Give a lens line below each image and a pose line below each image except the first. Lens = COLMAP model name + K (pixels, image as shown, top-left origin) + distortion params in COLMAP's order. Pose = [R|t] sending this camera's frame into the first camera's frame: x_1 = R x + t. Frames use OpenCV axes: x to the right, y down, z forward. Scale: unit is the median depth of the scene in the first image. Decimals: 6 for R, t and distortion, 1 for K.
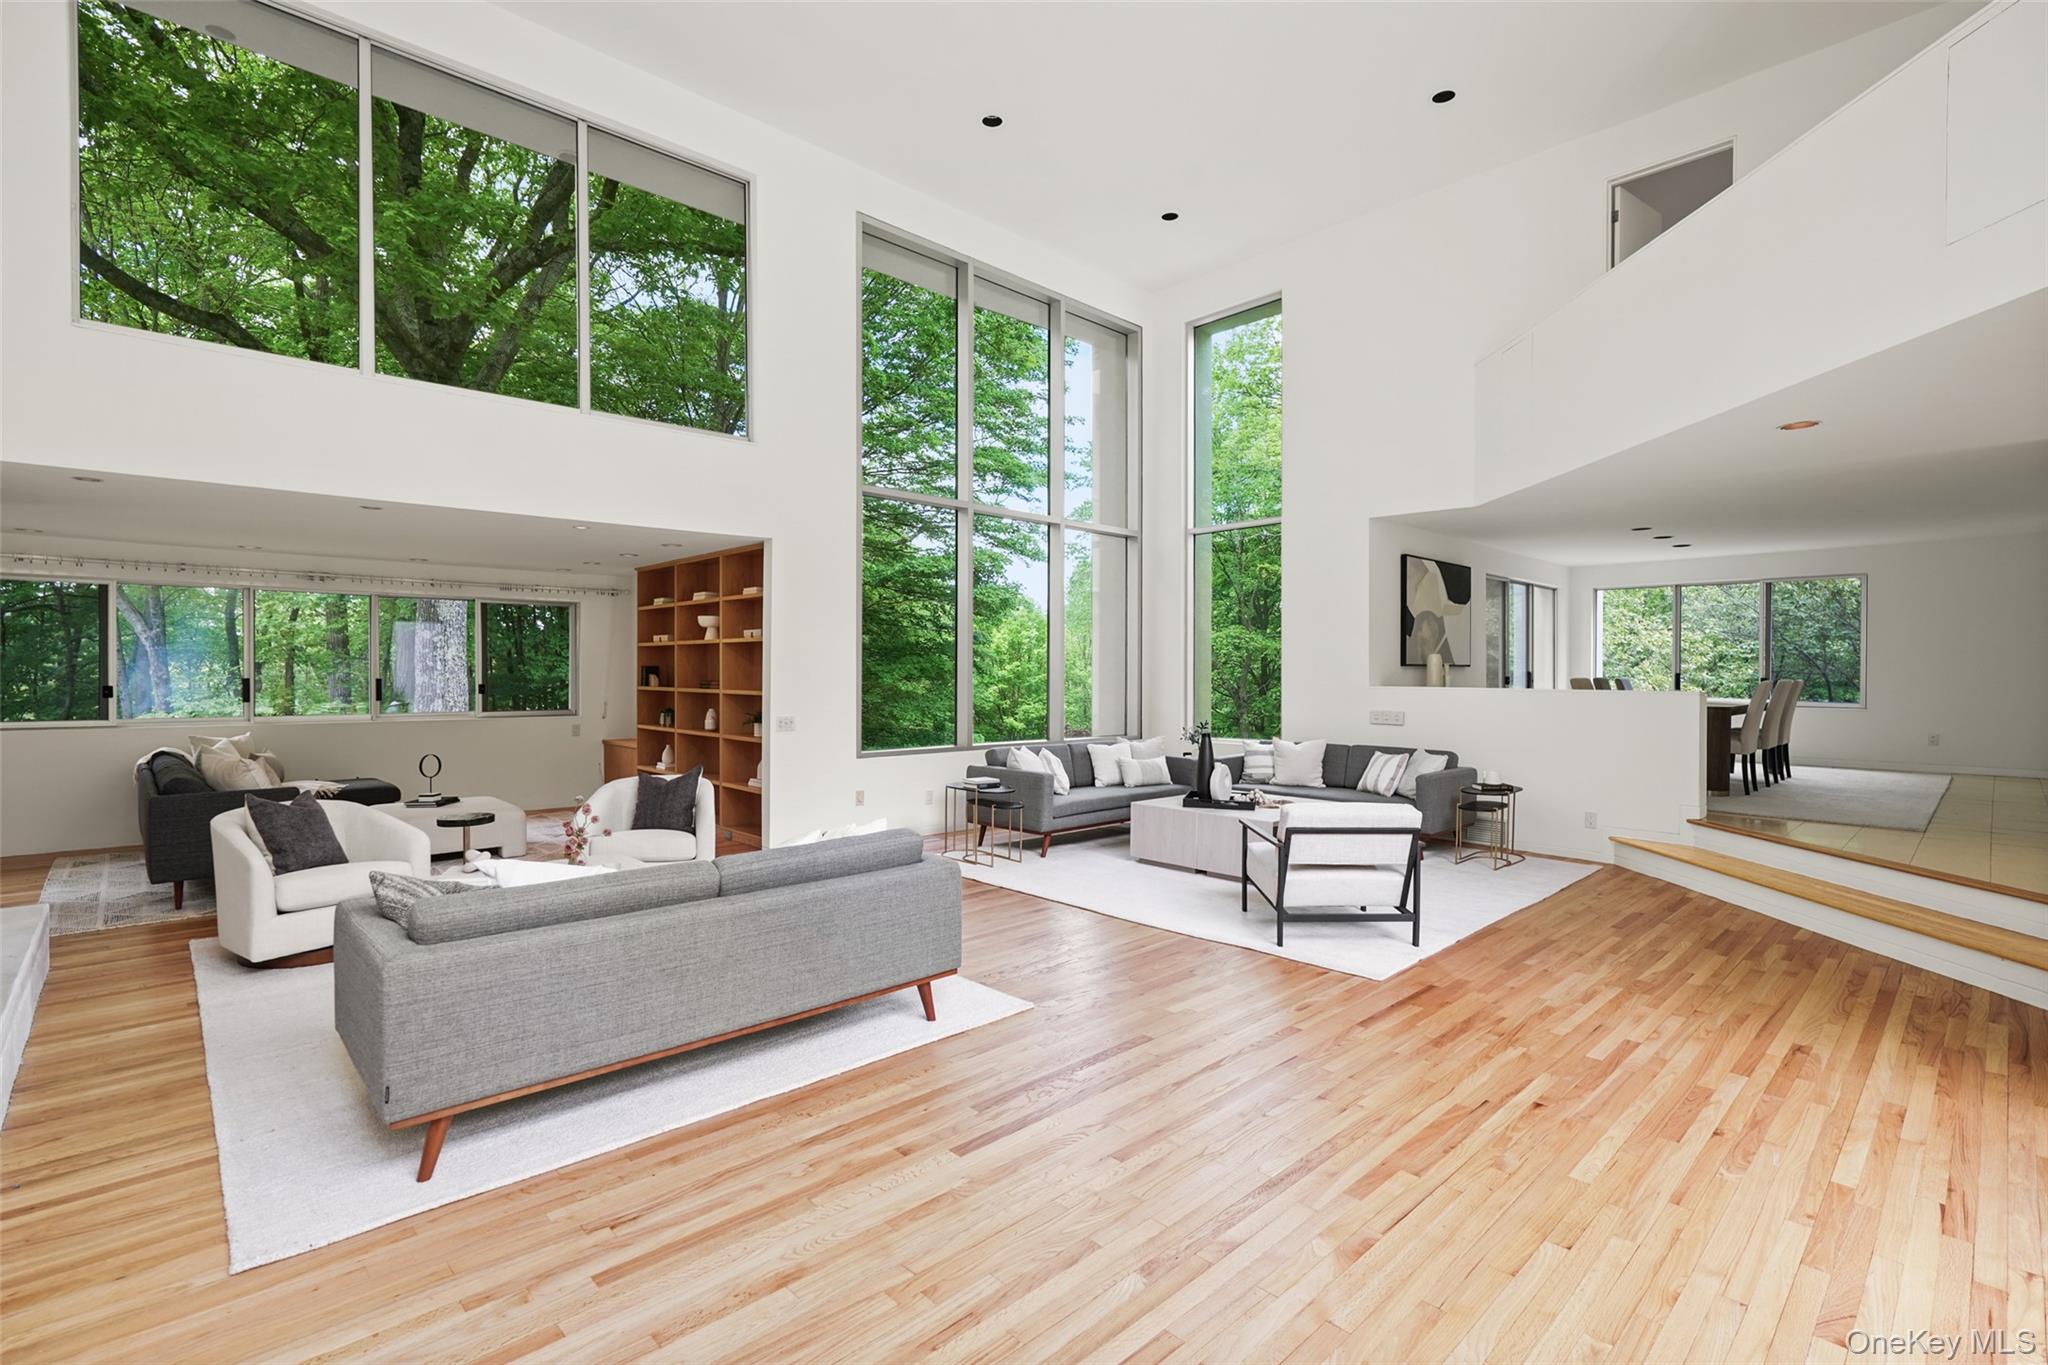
lens RADIAL K [[942.4, 0, 1015.8], [0, 942.4, 686.8], [0, 0, 1]] dist [-0.012117, -0.000749]
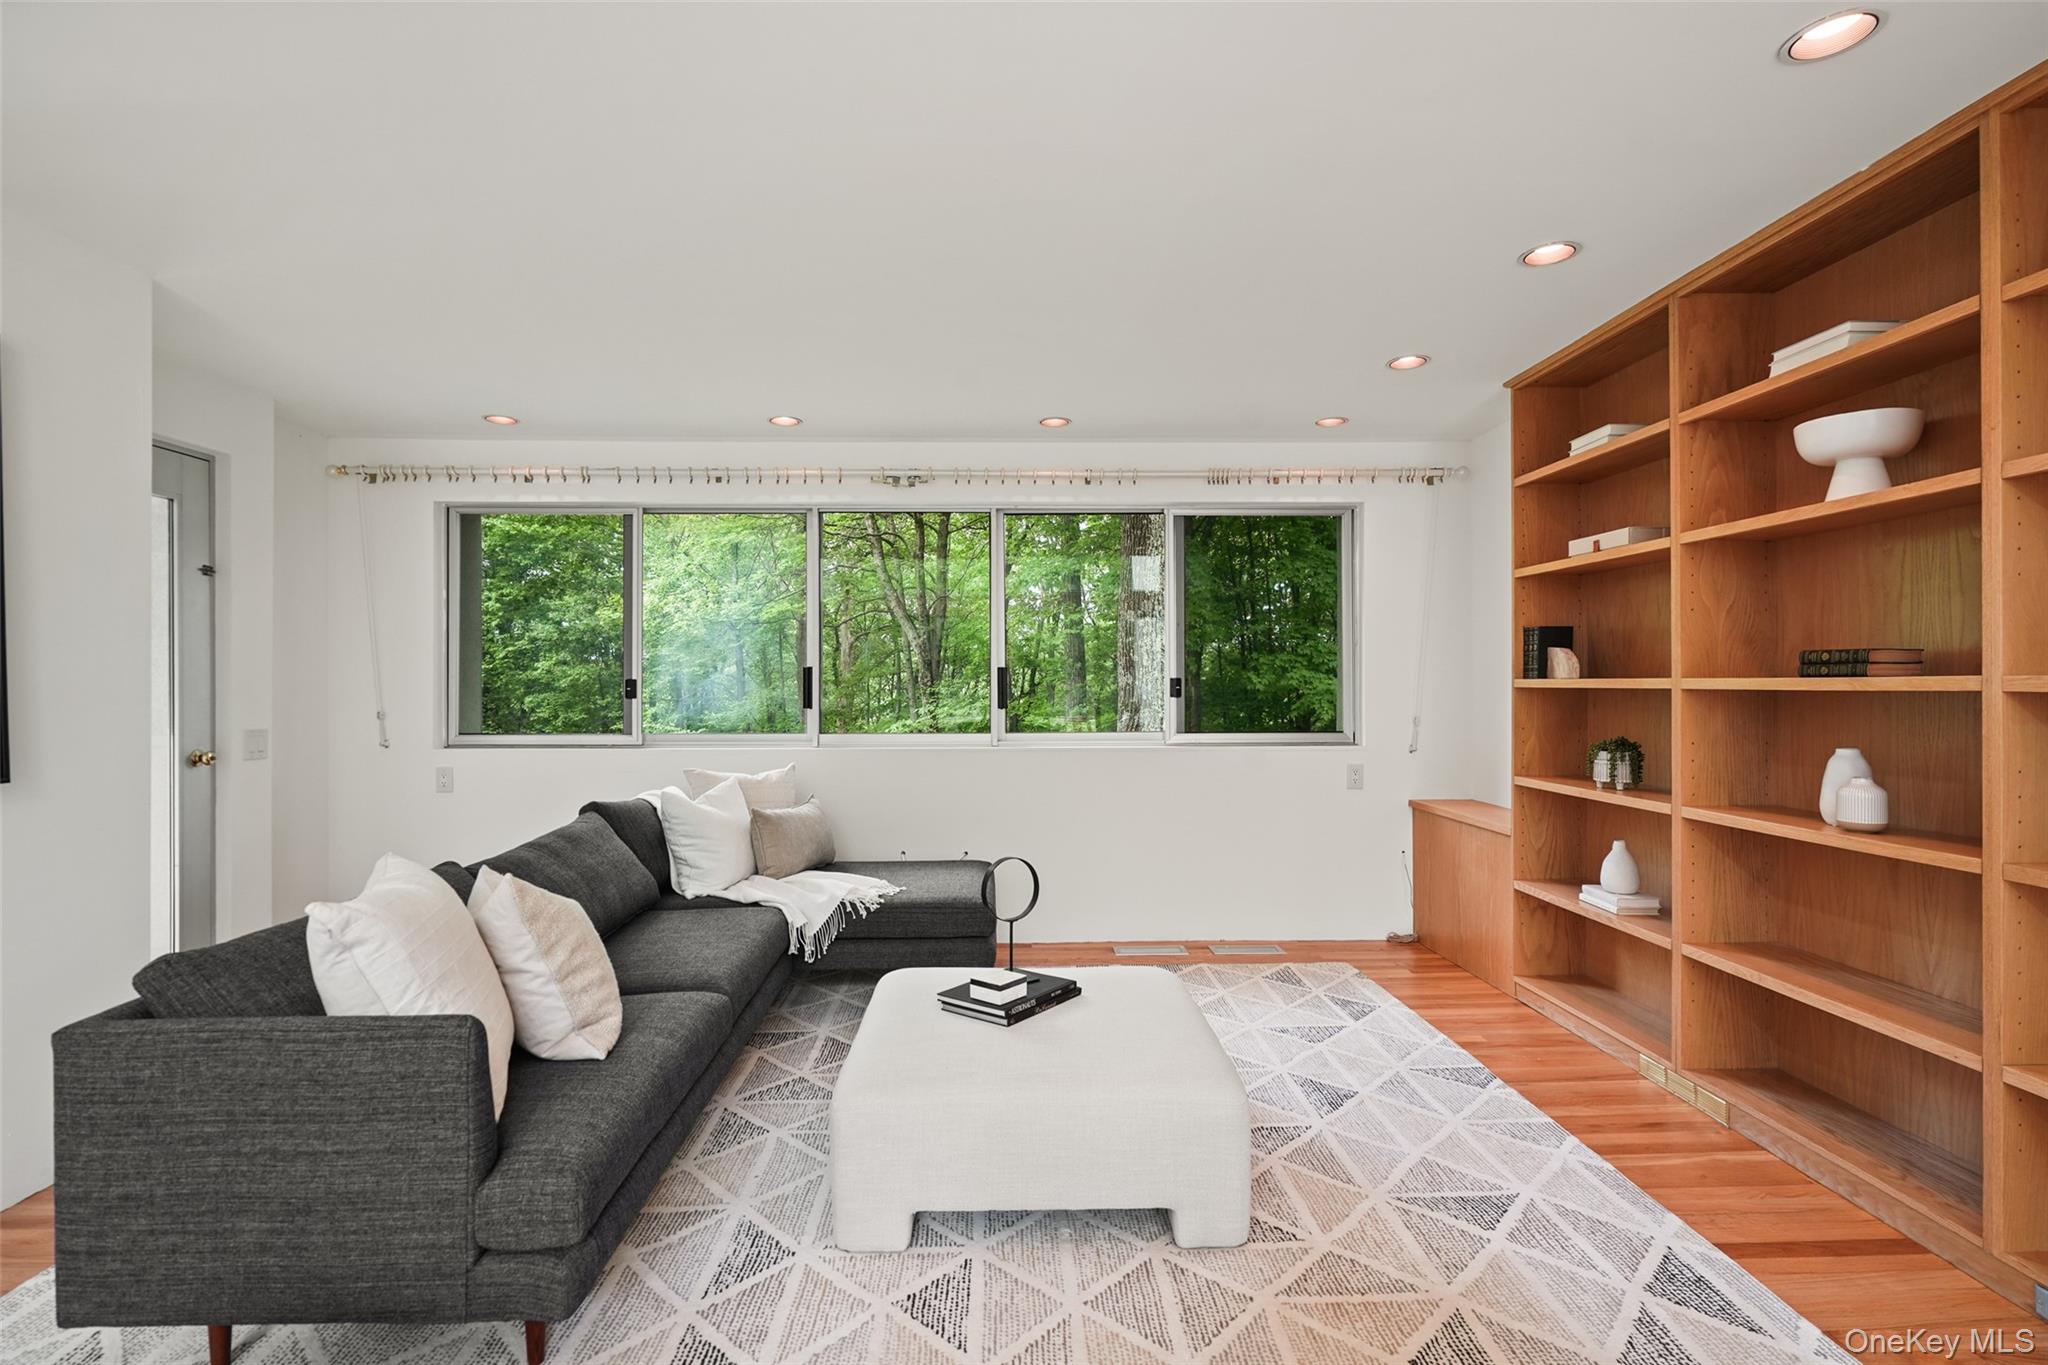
lens RADIAL K [[942.4, 0, 1015.8], [0, 942.4, 686.8], [0, 0, 1]] dist [-0.012117, -0.000749]
pose [[0.741116, -0.005599, -0.671353, -0.654611], [-0.003843, 0.999913, -0.012581, 0.019363], [0.671366, 0.011904, 0.741031, 1.267174]]
